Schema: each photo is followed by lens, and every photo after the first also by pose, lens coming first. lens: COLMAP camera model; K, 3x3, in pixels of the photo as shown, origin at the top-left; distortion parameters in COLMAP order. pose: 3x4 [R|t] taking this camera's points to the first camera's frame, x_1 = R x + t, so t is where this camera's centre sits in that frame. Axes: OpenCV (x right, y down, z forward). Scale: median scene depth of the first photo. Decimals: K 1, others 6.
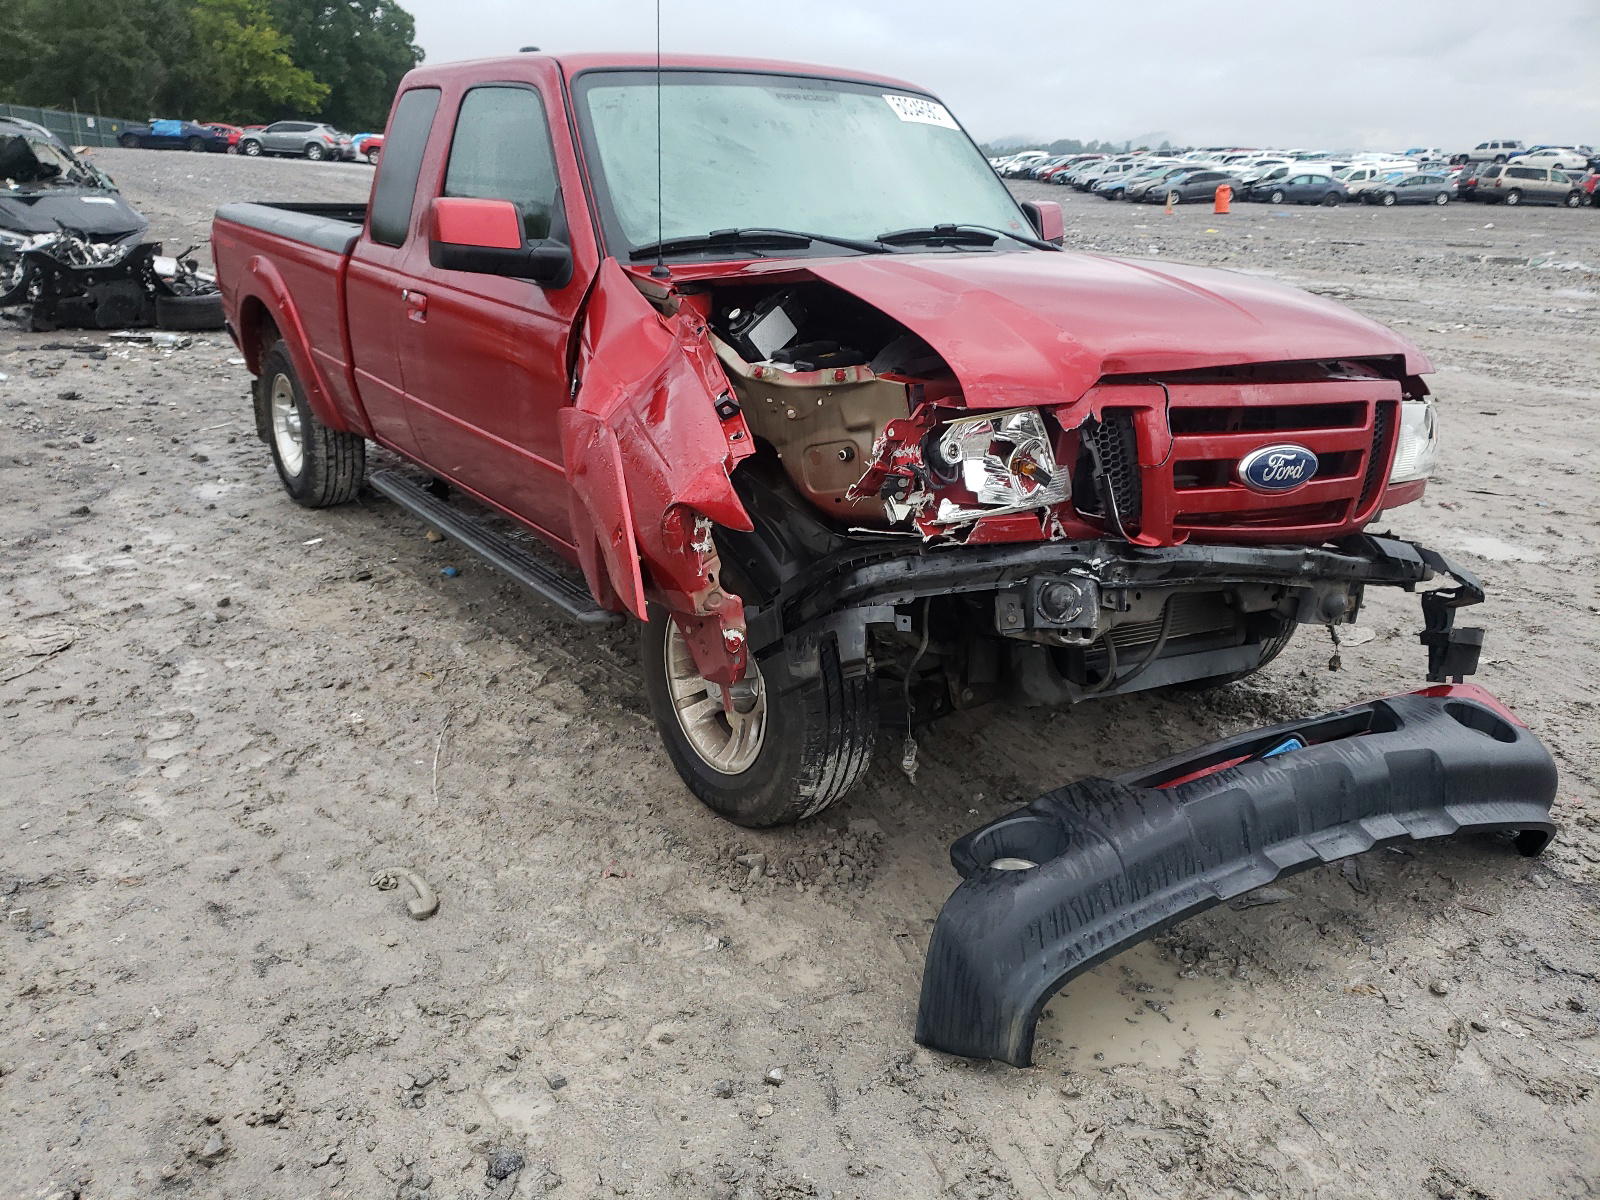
lens RADIAL K [[1384.0, 0, 800.0], [0, 1384.0, 600.0], [0, 0, 1]] dist [0.099963, -0.274155]
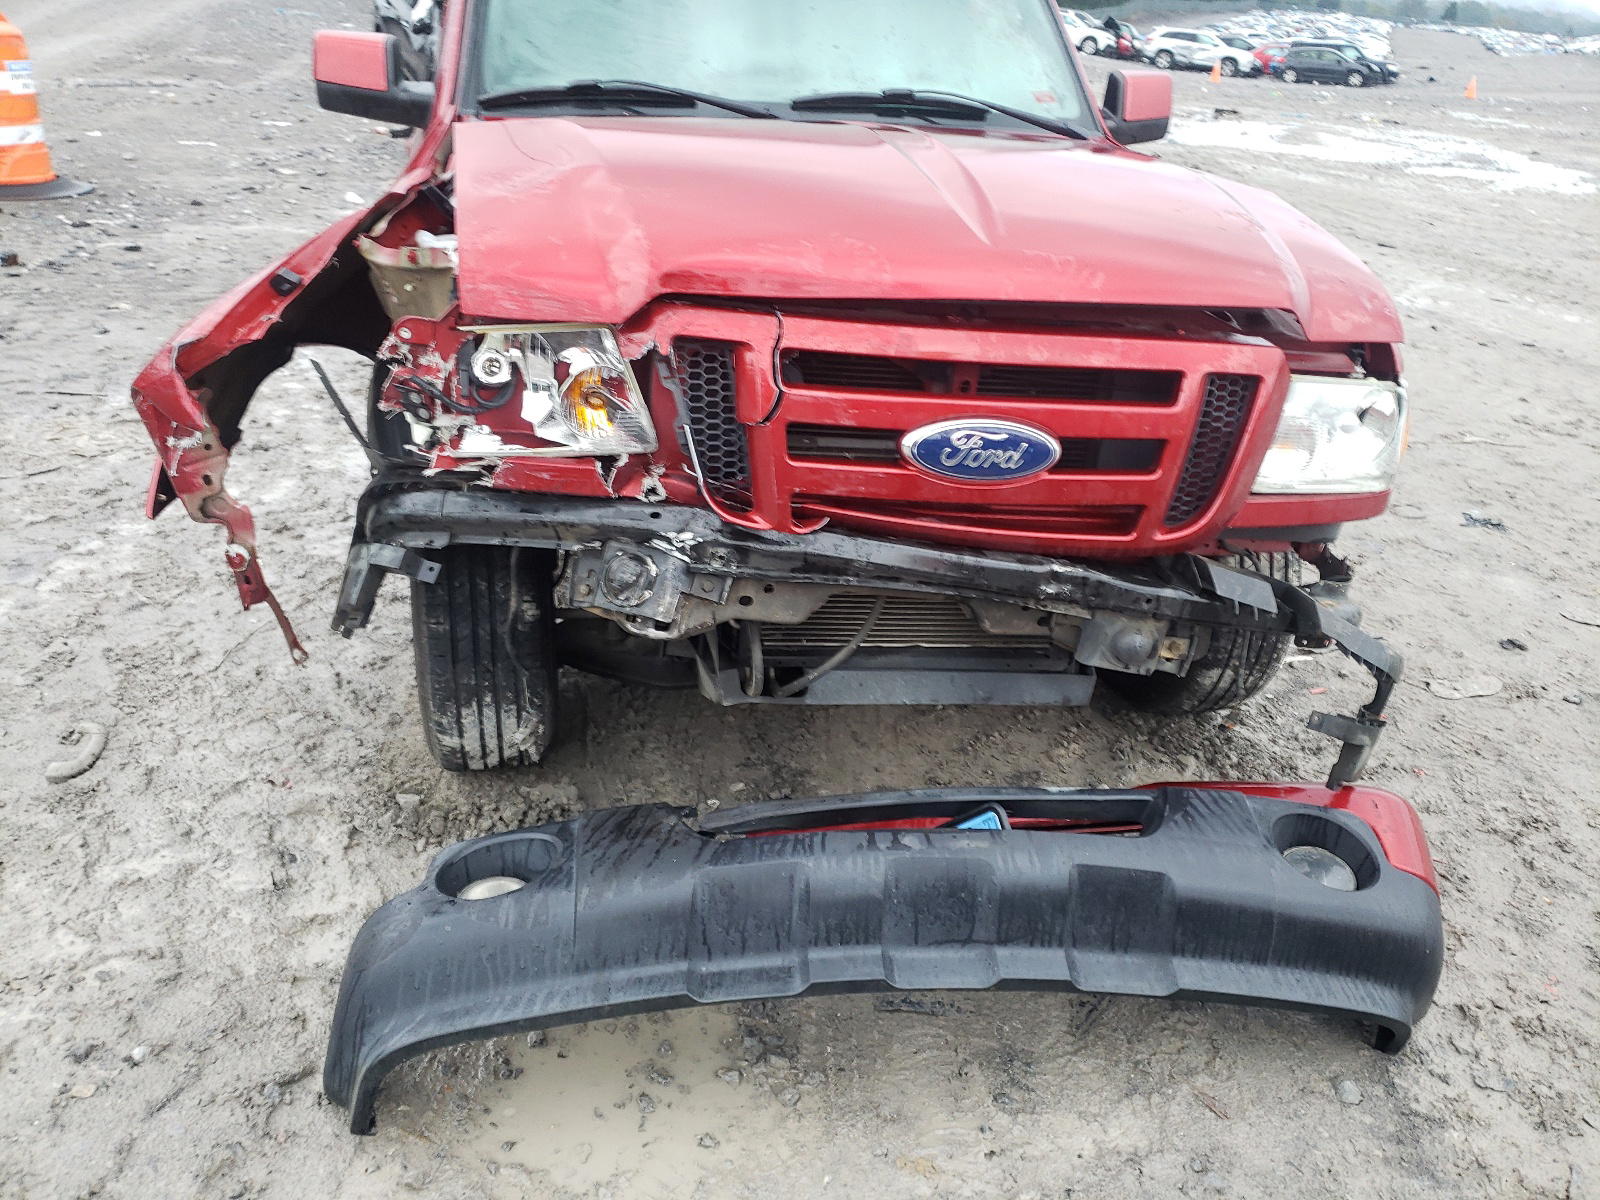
lens RADIAL K [[1384.0, 0, 800.0], [0, 1384.0, 600.0], [0, 0, 1]] dist [0.099963, -0.274155]
pose [[0.923079, 0.180622, -0.339560, 0.532024], [-0.150243, 0.982059, 0.113959, -0.088690], [0.354052, -0.054176, 0.933655, 0.295937]]
